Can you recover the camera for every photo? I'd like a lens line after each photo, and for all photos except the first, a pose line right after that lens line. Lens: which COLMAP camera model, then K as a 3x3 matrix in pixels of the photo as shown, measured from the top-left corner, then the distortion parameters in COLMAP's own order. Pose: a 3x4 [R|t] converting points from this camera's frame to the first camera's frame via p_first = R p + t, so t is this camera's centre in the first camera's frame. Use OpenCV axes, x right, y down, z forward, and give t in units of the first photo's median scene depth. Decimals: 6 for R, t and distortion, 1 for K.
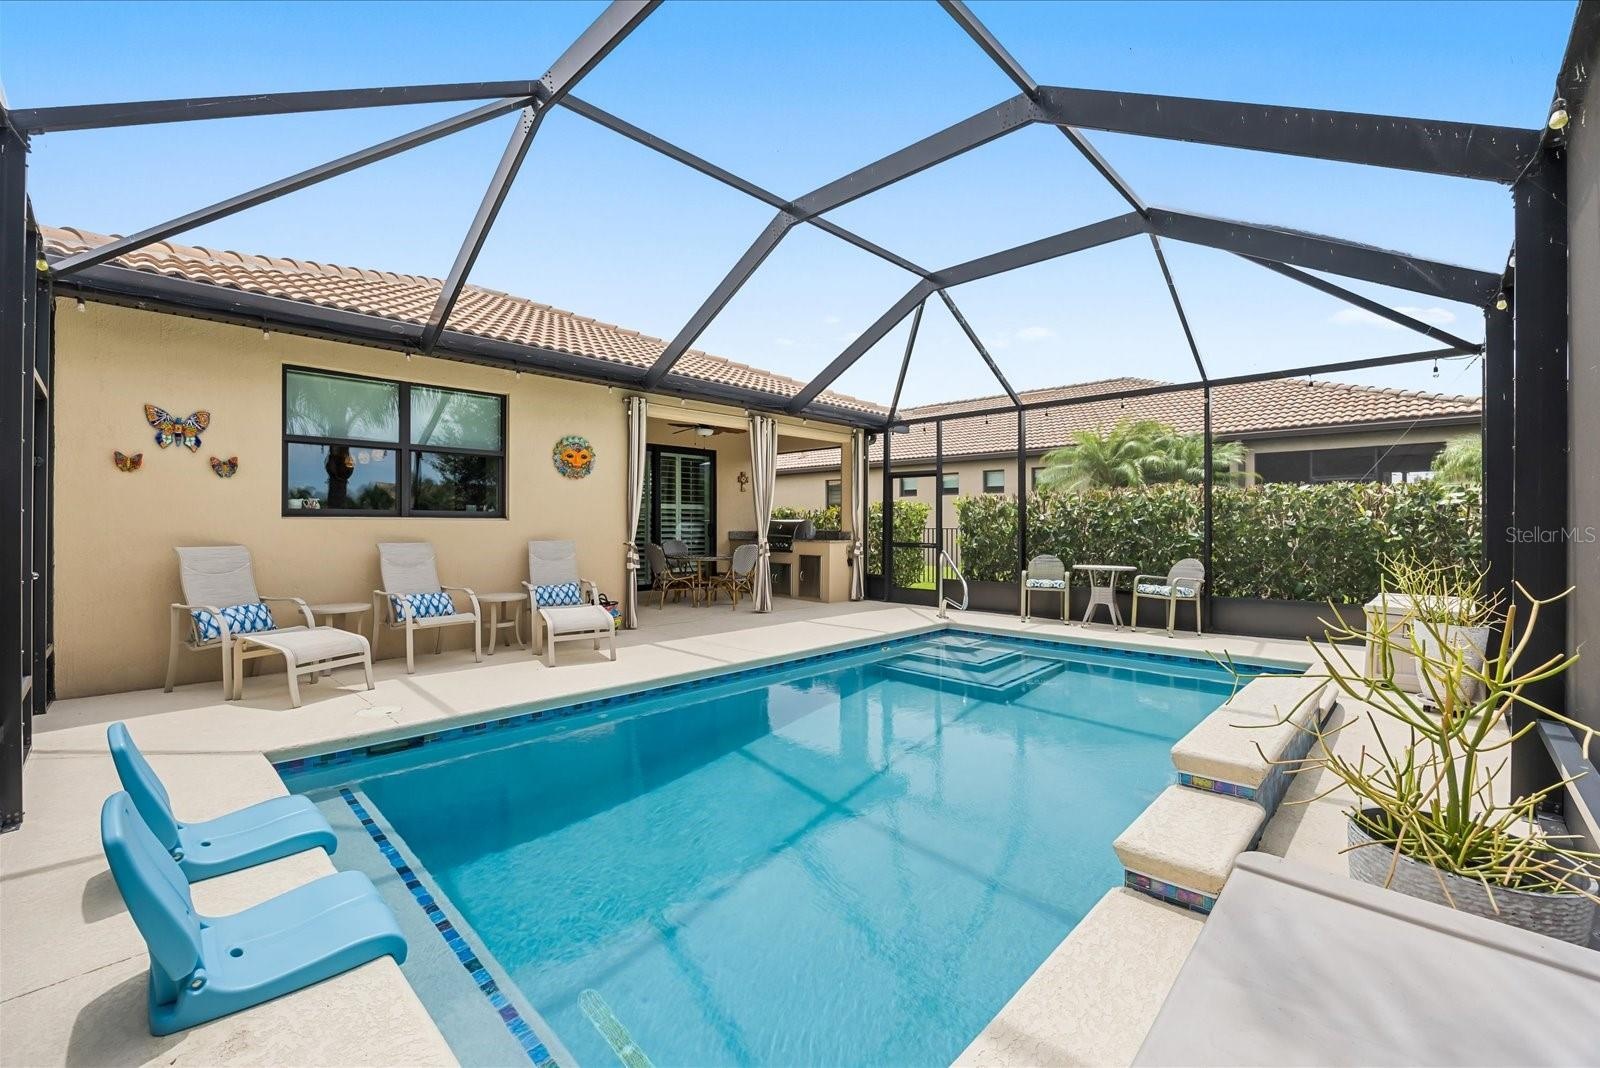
lens RADIAL K [[703.7, 0, 783.1], [0, 703.7, 513.4], [0, 0, 1]] dist [-0.016196, -0.000022]
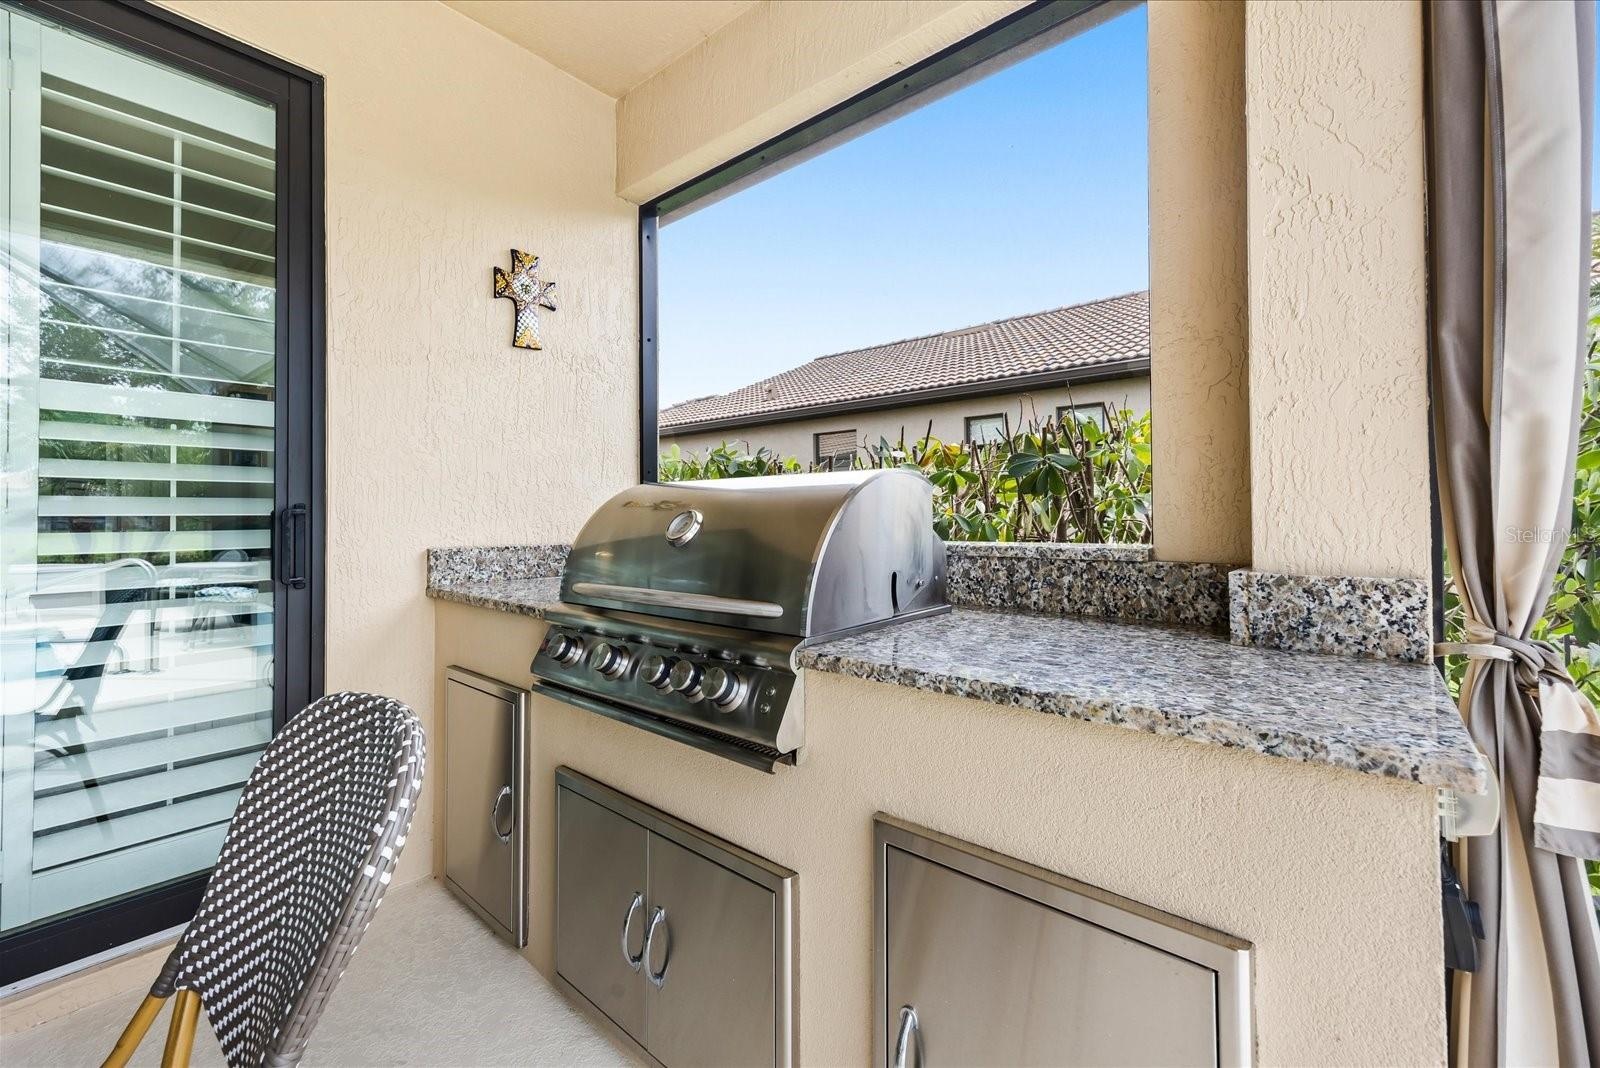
lens RADIAL K [[703.7, 0, 783.1], [0, 703.7, 513.4], [0, 0, 1]] dist [-0.016196, -0.000022]
pose [[0.998356, -0.007860, 0.056768, 0.006052], [0.007325, 0.999927, 0.009621, 0.017073], [-0.056839, -0.009190, 0.998341, 0.909483]]
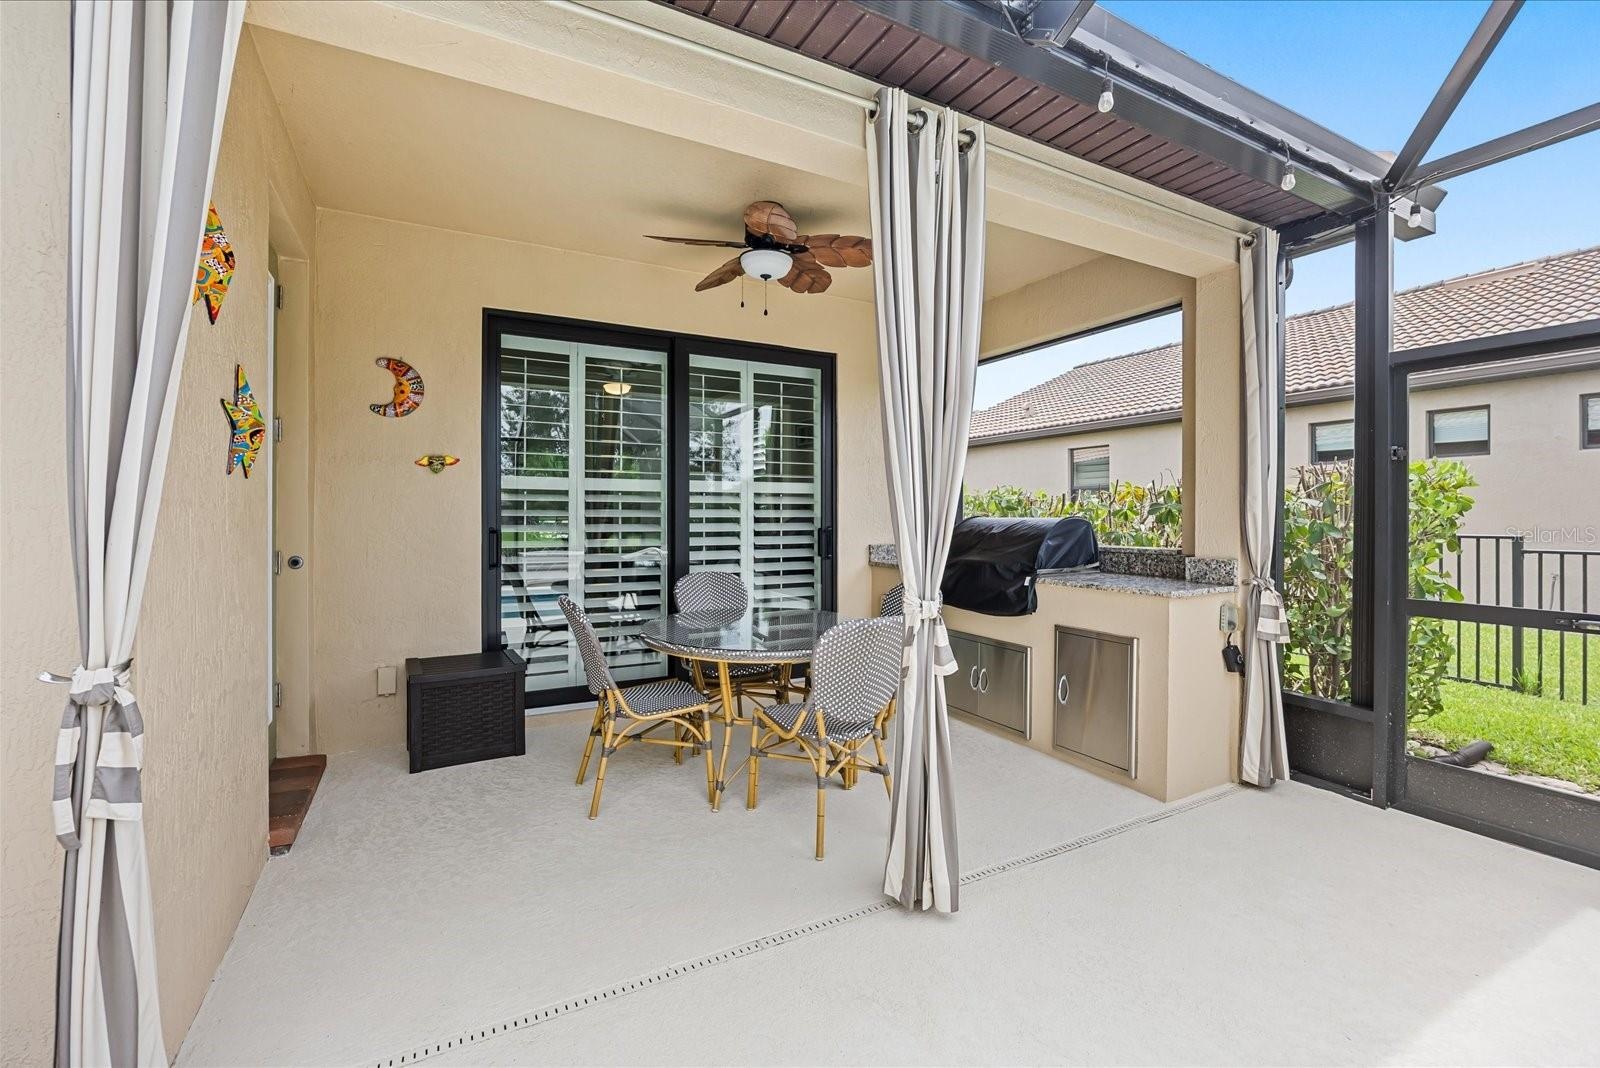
lens RADIAL K [[703.7, 0, 783.1], [0, 703.7, 513.4], [0, 0, 1]] dist [-0.016196, -0.000022]
pose [[0.955959, -0.003967, -0.293474, -0.002744], [0.006630, 0.999945, 0.008081, 0.003161], [0.293426, -0.009671, 0.955933, 0.646457]]
